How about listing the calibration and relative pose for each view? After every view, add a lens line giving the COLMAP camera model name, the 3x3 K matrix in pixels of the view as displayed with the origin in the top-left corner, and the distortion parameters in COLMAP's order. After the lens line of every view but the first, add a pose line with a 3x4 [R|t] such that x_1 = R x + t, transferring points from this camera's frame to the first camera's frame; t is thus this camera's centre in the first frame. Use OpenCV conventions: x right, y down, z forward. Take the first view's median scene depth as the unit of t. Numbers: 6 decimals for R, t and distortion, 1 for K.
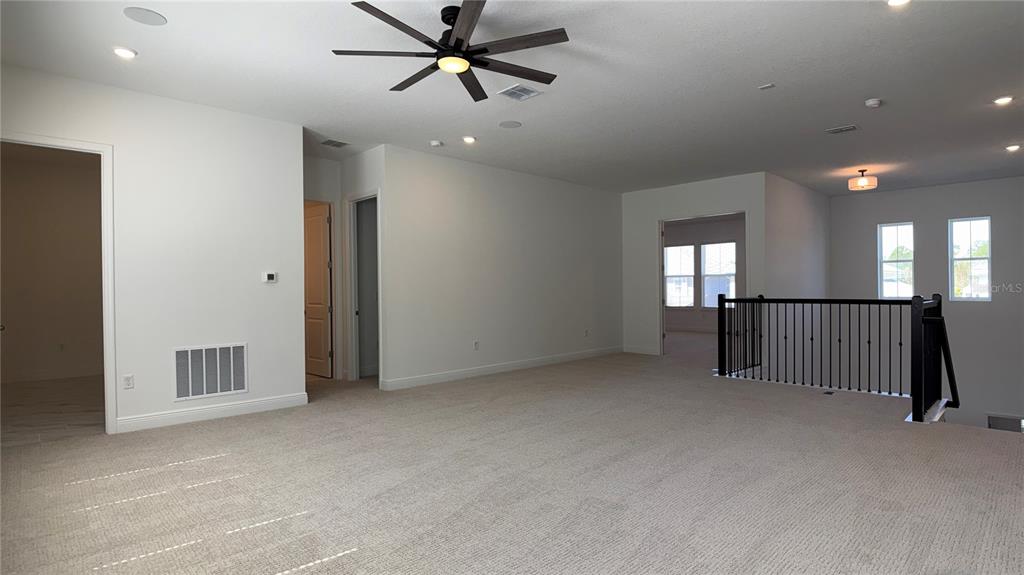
lens RADIAL K [[535.0, 0, 512.0], [0, 535.0, 287.5], [0, 0, 1]] dist [-0.001744, -0.000842]
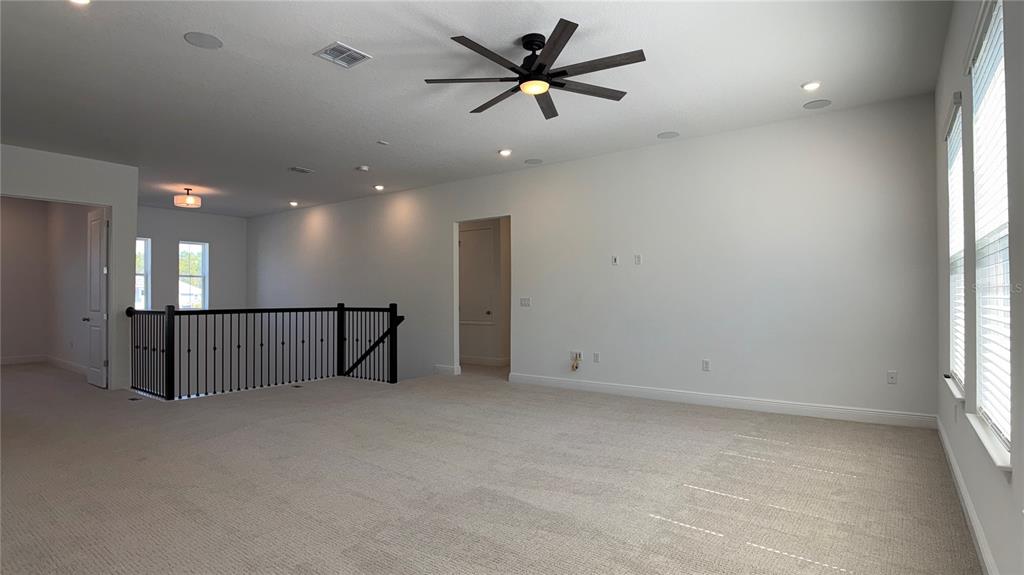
lens RADIAL K [[535.0, 0, 512.0], [0, 535.0, 287.5], [0, 0, 1]] dist [-0.001744, -0.000842]
pose [[-0.138351, 0.027095, 0.990012, -0.530031], [0.002855, 0.999632, -0.026959, 0.007419], [-0.990379, -0.000903, -0.138378, 0.552929]]
